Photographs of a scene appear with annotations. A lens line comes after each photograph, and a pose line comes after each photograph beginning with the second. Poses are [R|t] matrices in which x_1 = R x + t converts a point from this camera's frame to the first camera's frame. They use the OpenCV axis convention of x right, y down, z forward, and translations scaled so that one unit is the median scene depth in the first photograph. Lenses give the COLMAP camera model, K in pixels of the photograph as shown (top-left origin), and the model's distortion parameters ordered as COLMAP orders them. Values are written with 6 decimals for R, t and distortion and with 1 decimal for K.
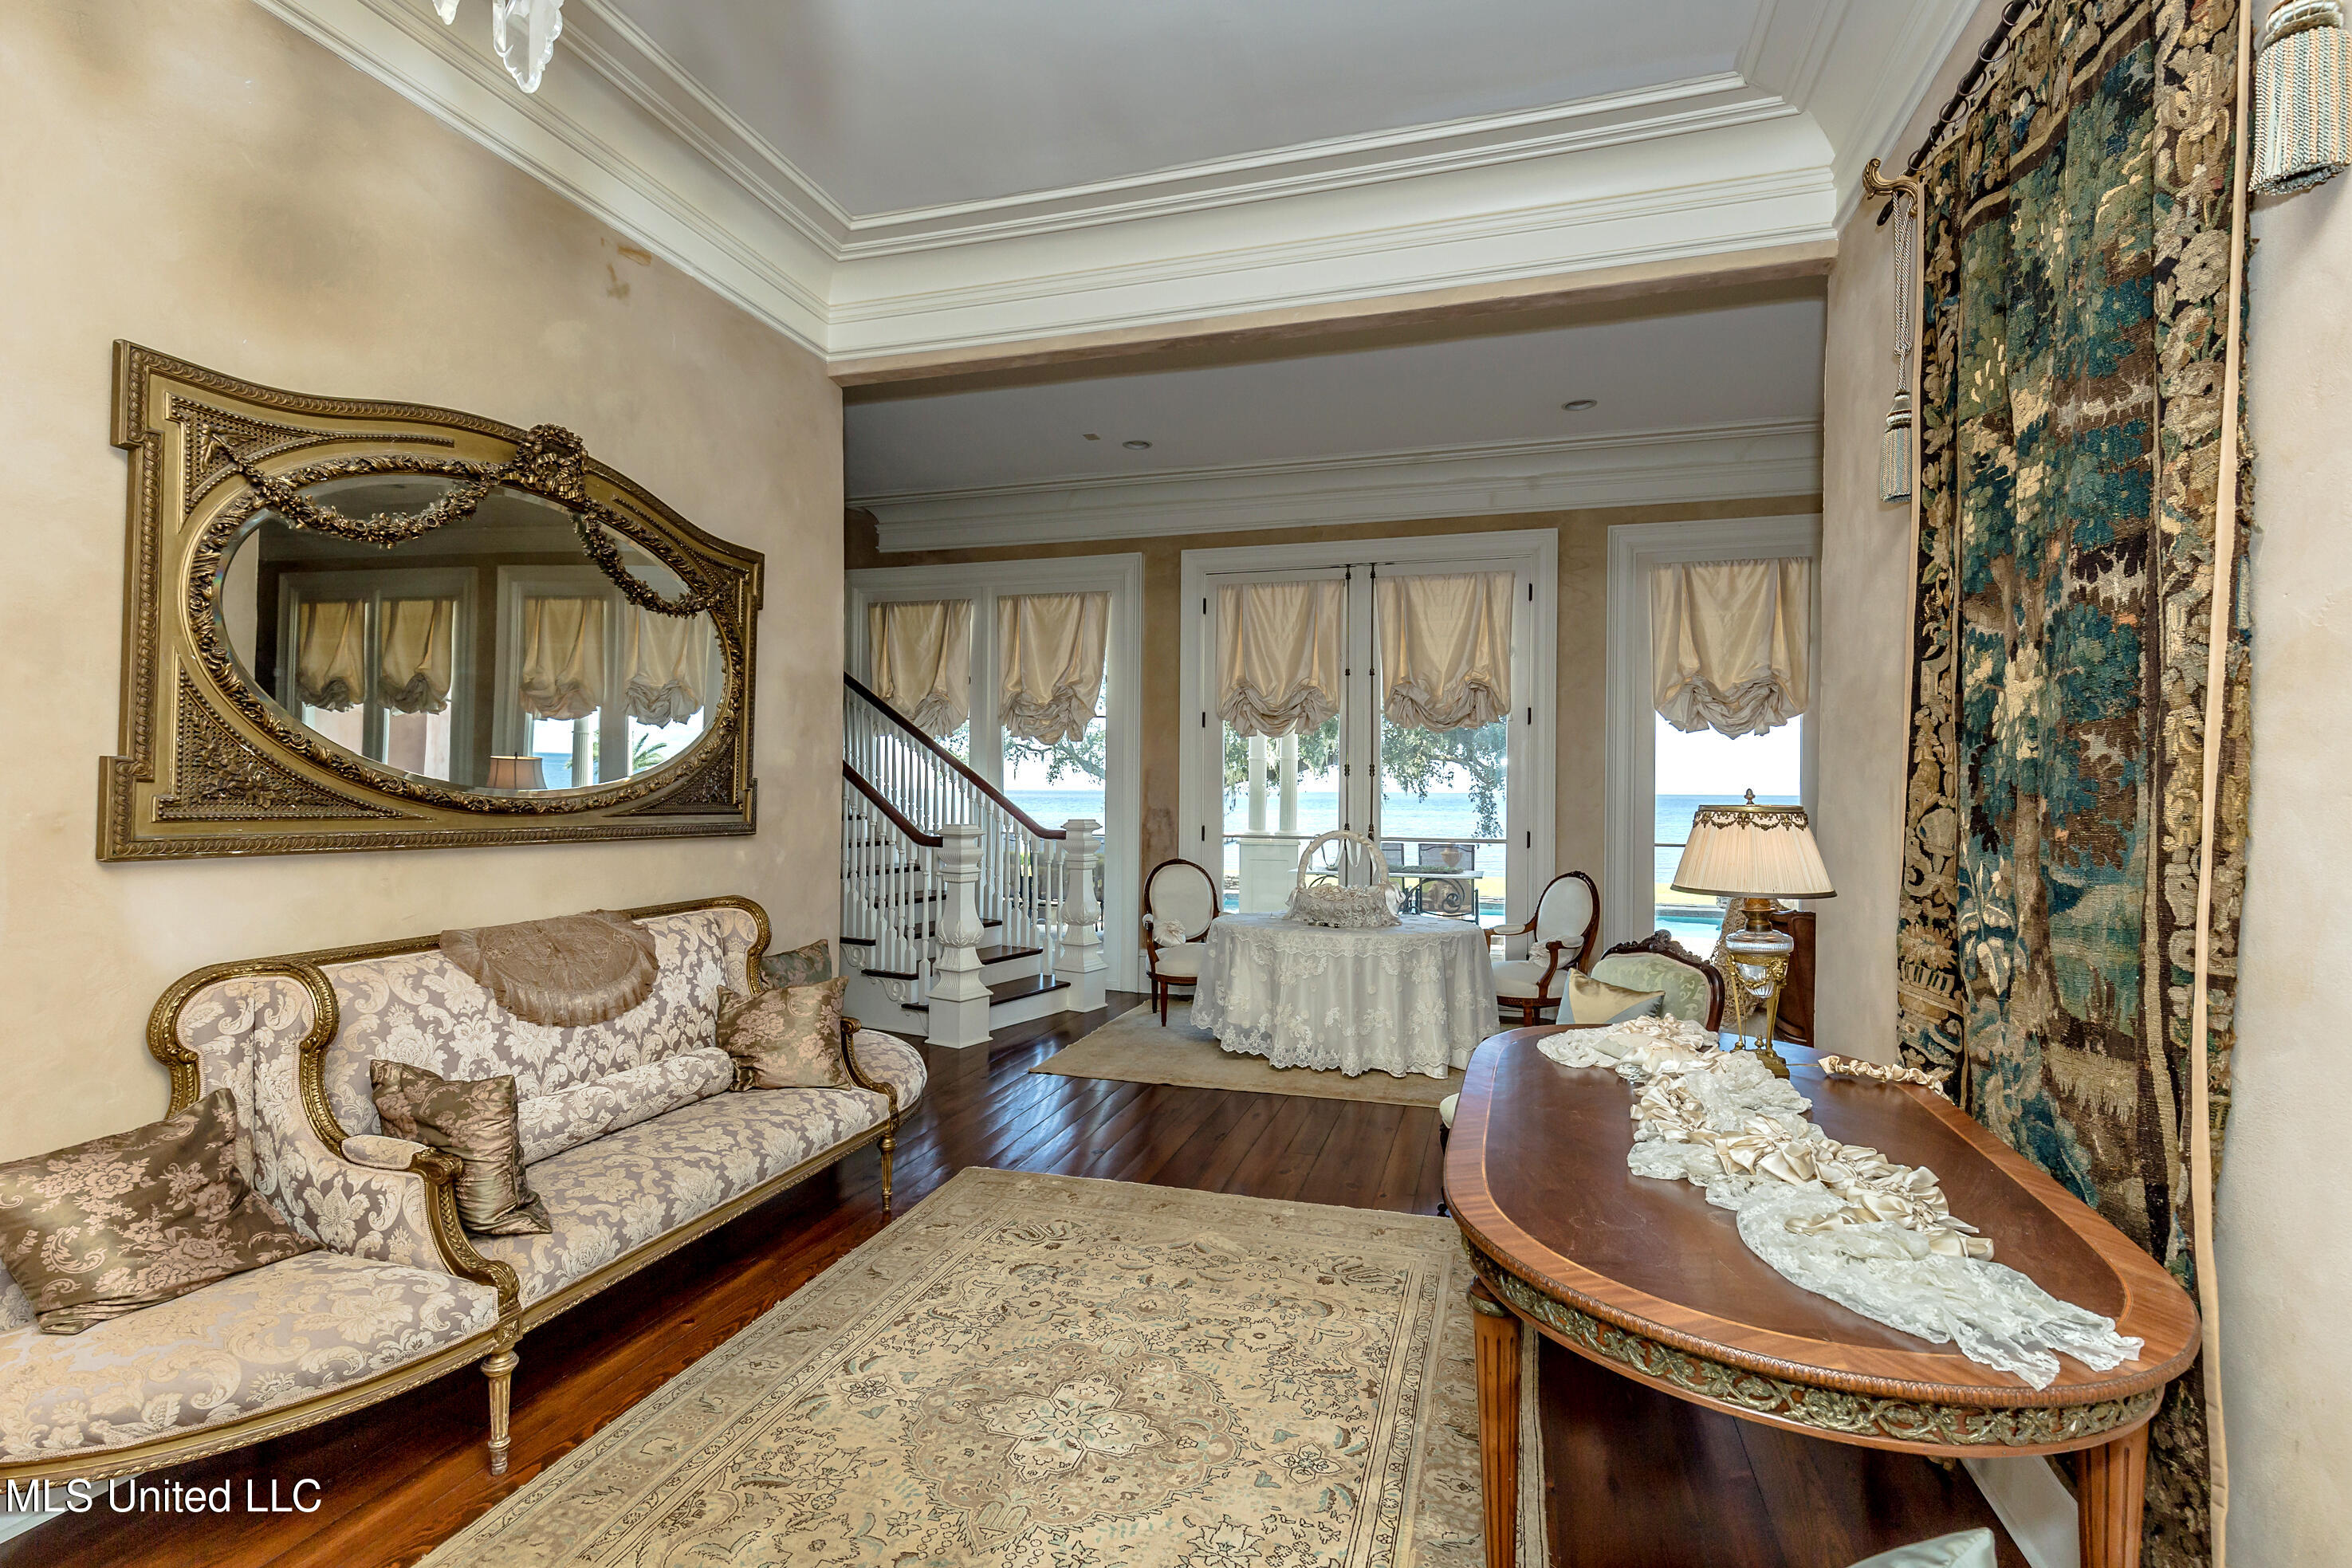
lens RADIAL K [[1074.6, 0, 1112.3], [0, 1074.6, 797.6], [0, 0, 1]] dist [0.005827, -0.001378]
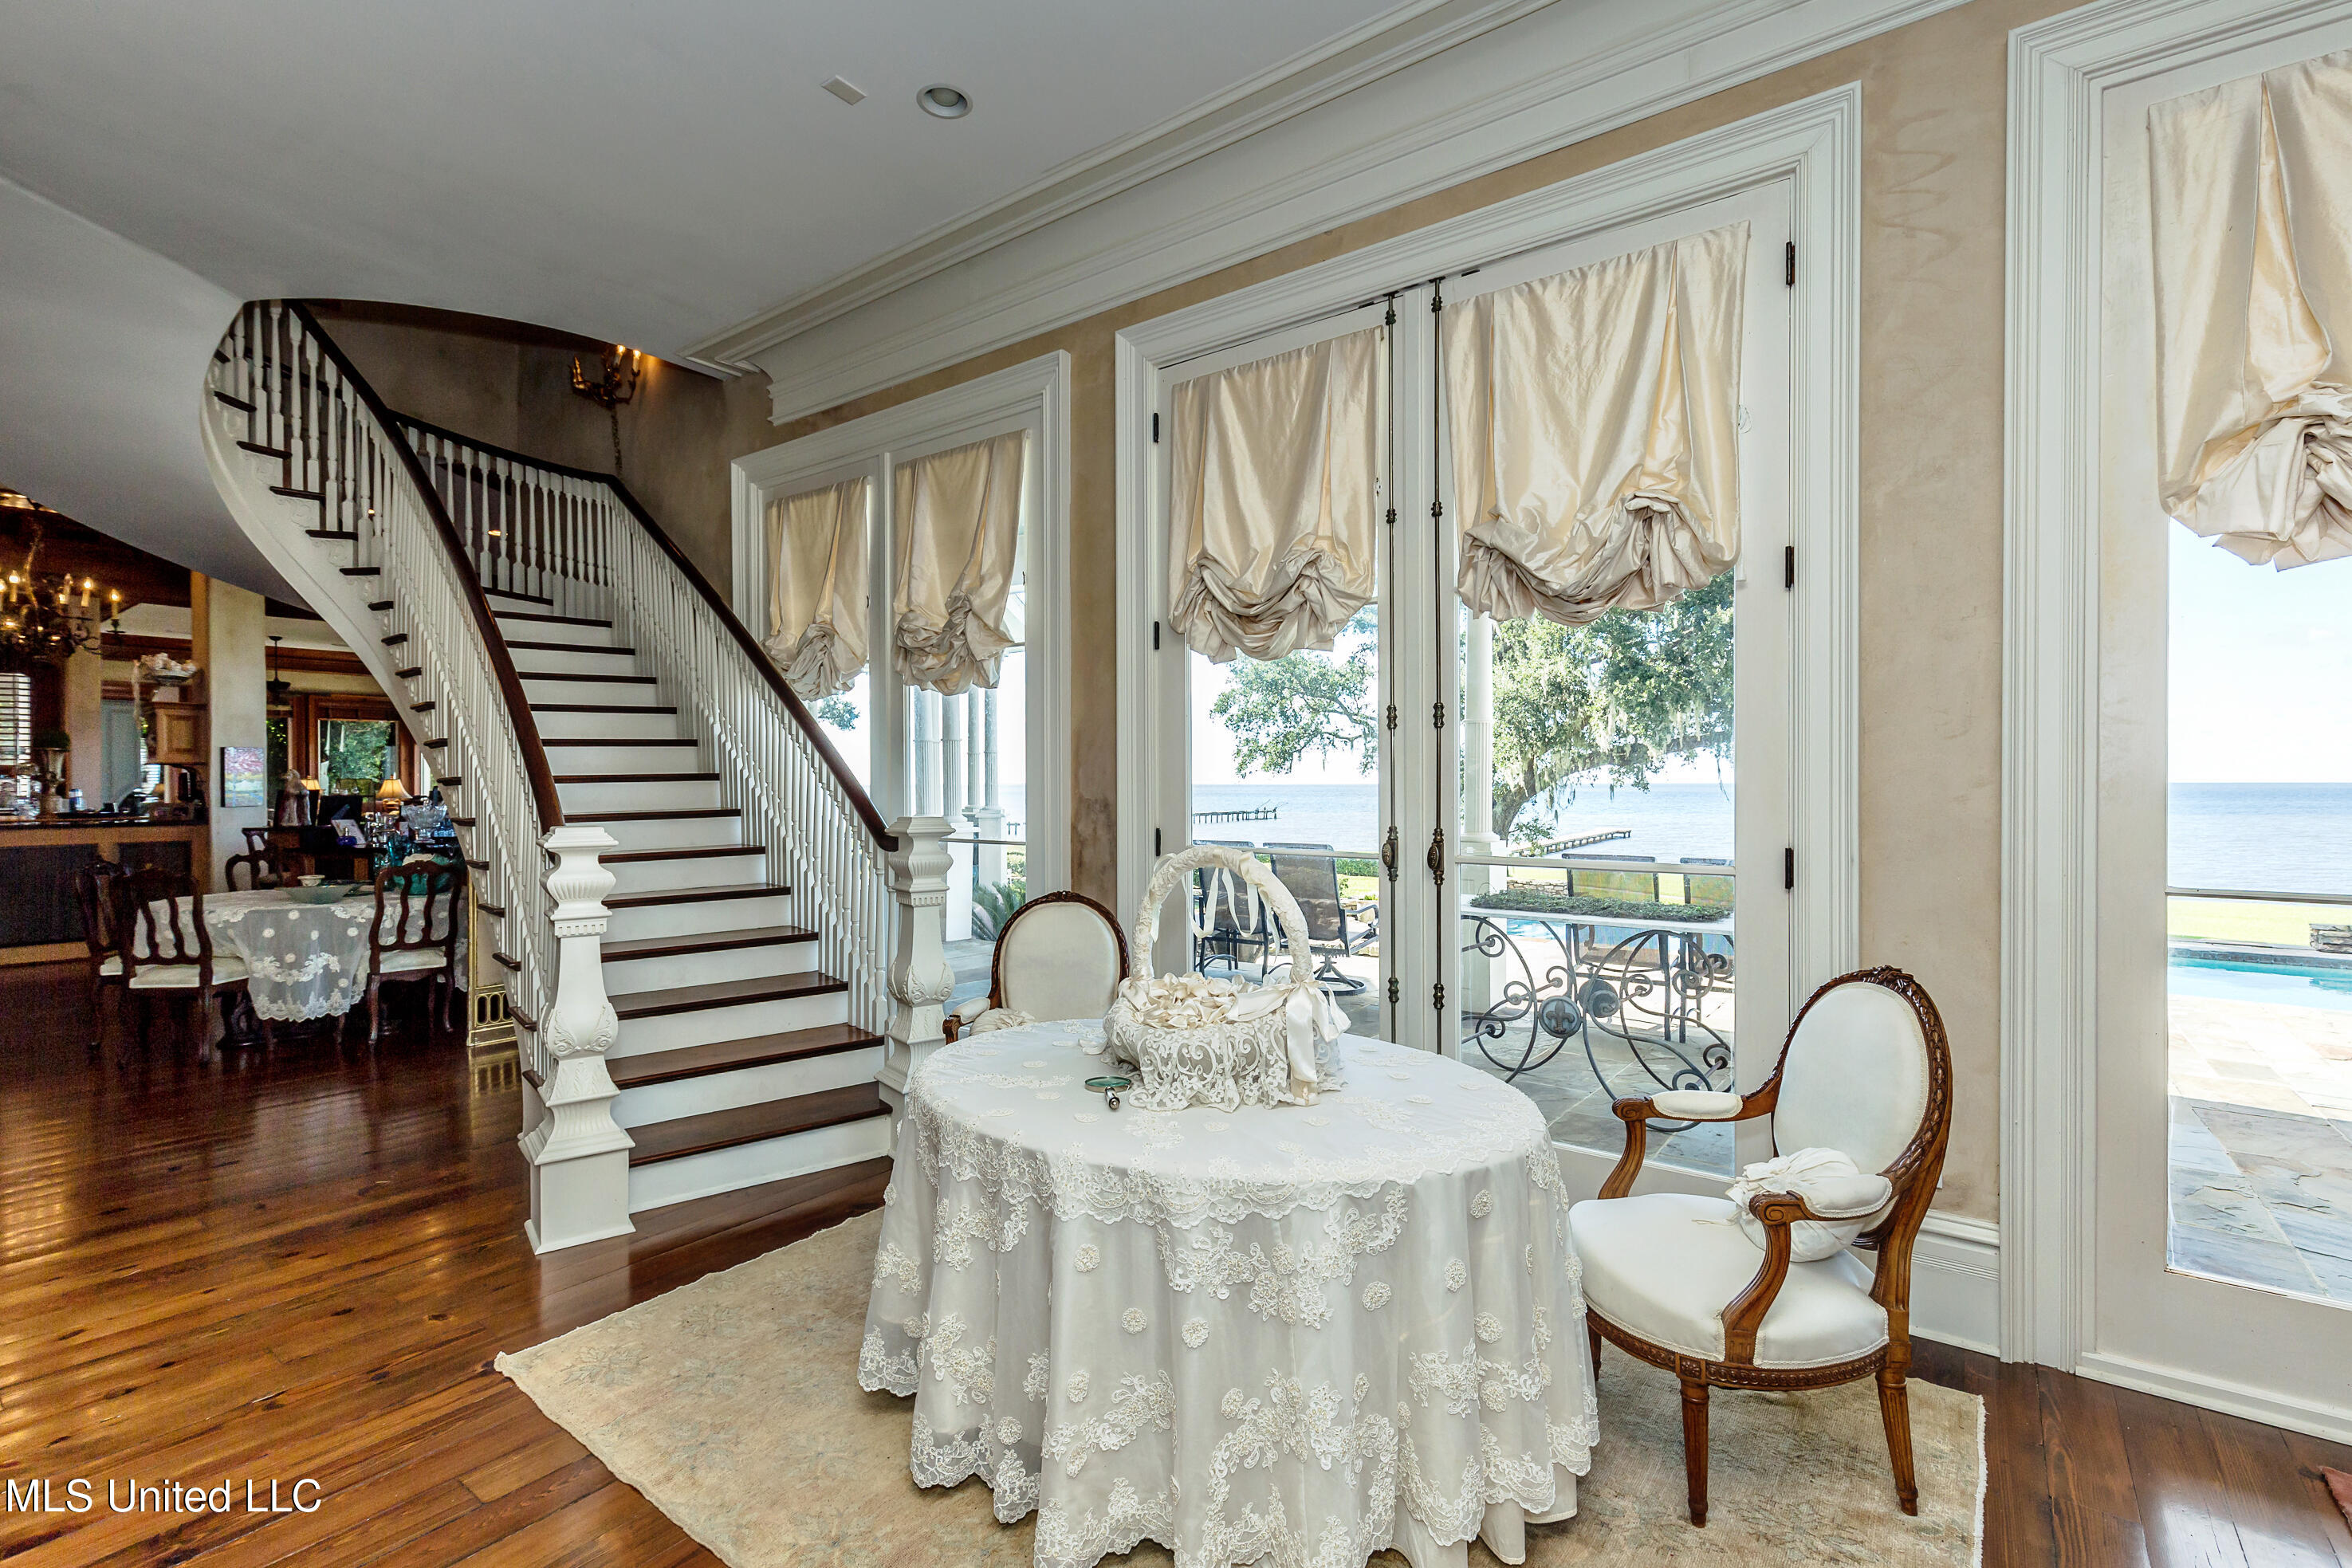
lens RADIAL K [[1074.6, 0, 1161.8], [0, 1074.6, 791.7], [0, 0, 1]] dist [0.005827, -0.001378]
pose [[0.954873, -0.006984, -0.296932, 0.684965], [0.006343, 0.999975, -0.003122, 0.024215], [0.296947, 0.001098, 0.954893, 1.309496]]
